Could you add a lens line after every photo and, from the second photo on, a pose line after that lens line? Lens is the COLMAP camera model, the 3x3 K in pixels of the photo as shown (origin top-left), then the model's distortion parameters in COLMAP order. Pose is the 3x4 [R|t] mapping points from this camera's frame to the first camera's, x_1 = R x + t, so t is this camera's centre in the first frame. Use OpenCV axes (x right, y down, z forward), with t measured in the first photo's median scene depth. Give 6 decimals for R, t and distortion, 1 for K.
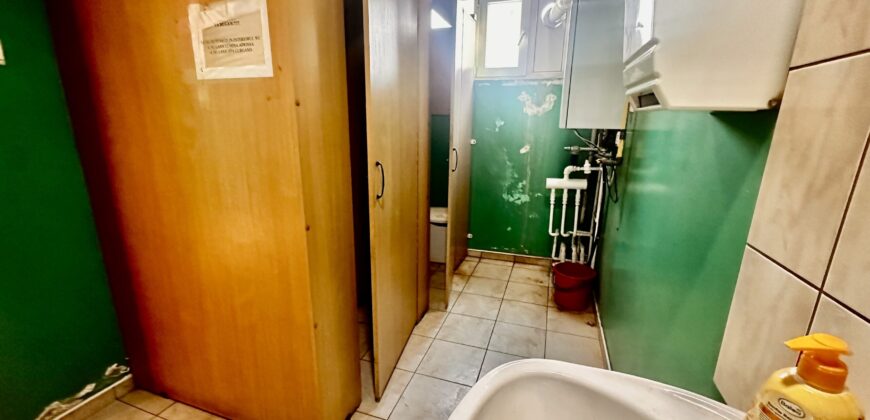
lens RADIAL K [[349.0, 0, 435.0], [0, 349.0, 210.0], [0, 0, 1]] dist [0.000154, 0.000041]
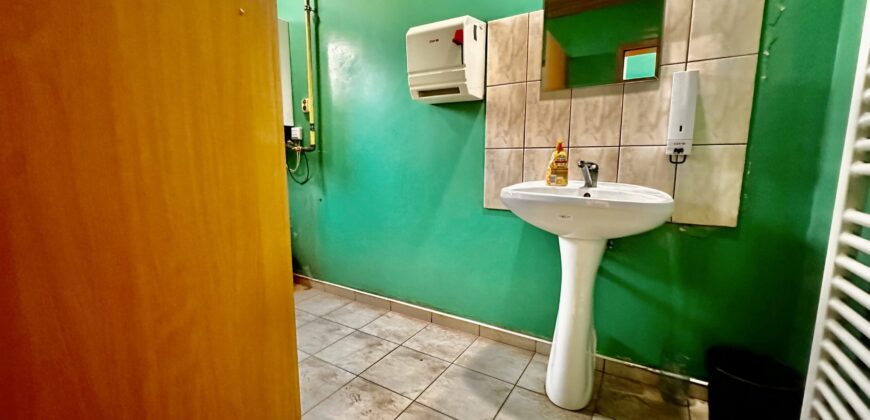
lens RADIAL K [[349.0, 0, 435.0], [0, 349.0, 210.0], [0, 0, 1]] dist [0.000154, 0.000041]
pose [[0.225496, -0.147934, 0.962947, -2.287079], [0.240258, 0.966321, 0.092190, 0.256833], [-0.944155, 0.210567, 0.253444, 0.947332]]
